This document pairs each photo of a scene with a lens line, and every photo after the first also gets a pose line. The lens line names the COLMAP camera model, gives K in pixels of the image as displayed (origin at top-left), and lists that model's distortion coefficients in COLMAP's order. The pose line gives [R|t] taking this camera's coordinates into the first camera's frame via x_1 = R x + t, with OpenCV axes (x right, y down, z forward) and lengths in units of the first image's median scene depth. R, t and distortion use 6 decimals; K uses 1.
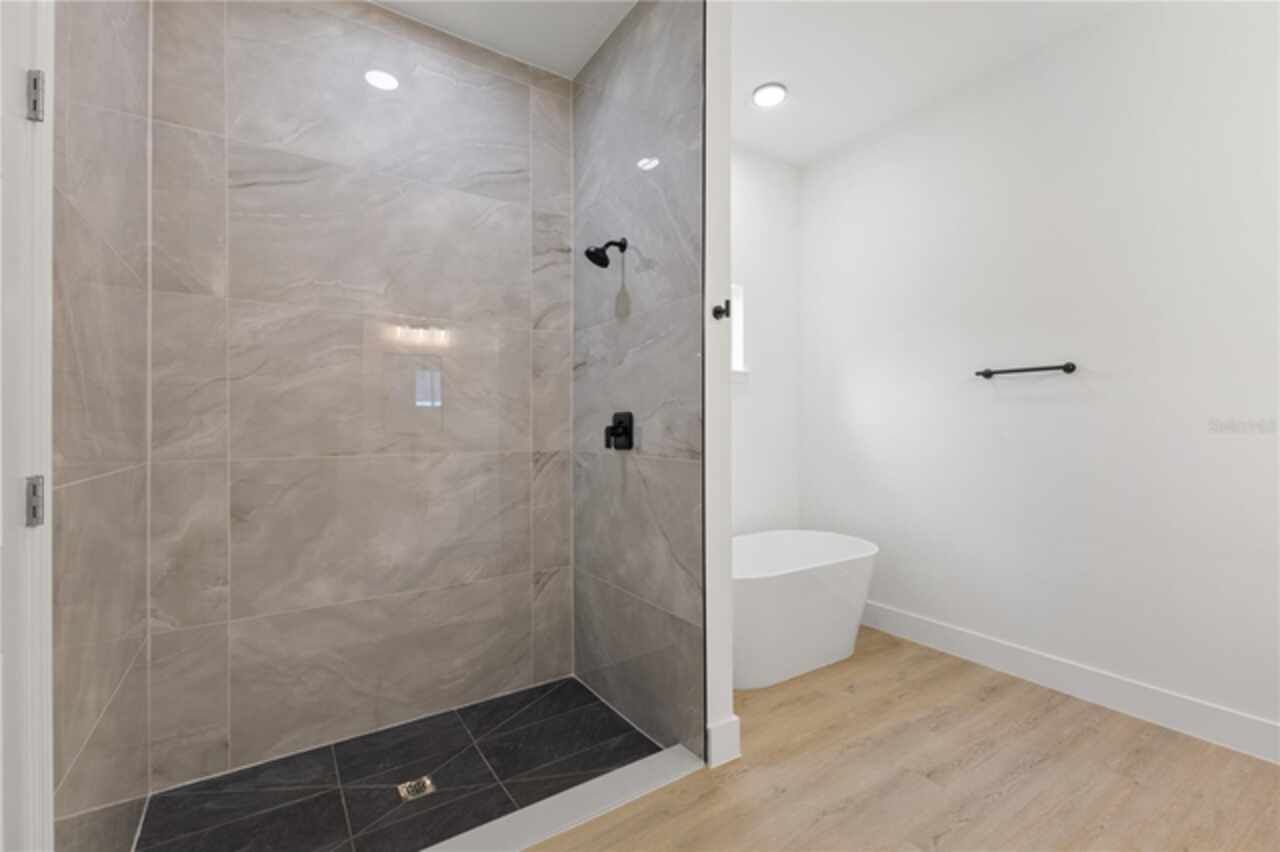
lens RADIAL K [[557.2, 0, 636.4], [0, 557.2, 424.1], [0, 0, 1]] dist [0.009890, -0.001699]
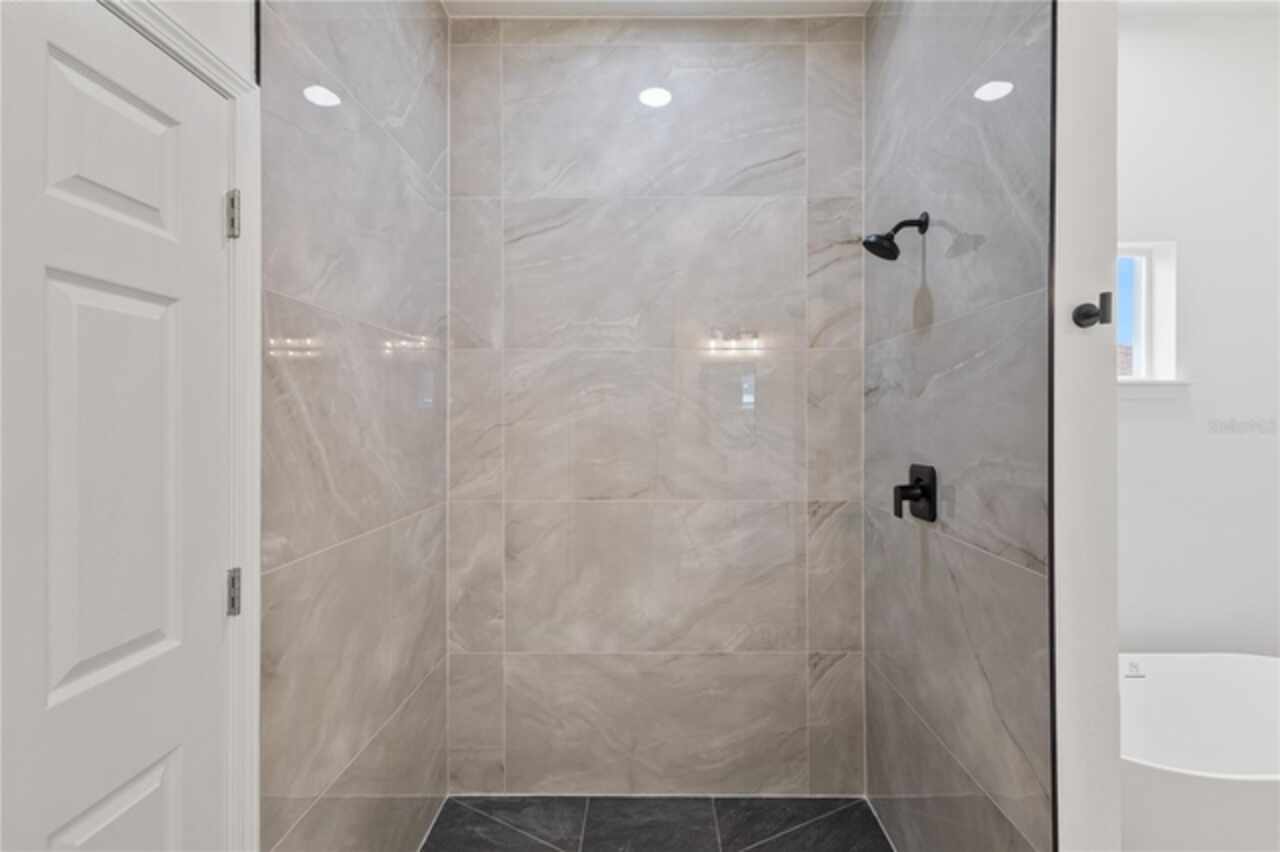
lens RADIAL K [[557.2, 0, 648.9], [0, 557.2, 419.0], [0, 0, 1]] dist [0.009890, -0.001699]
pose [[0.830348, -0.000433, -0.557244, 0.087534], [0.004137, 0.999977, 0.005386, -0.092150], [0.557229, -0.006778, 0.830331, 0.260138]]
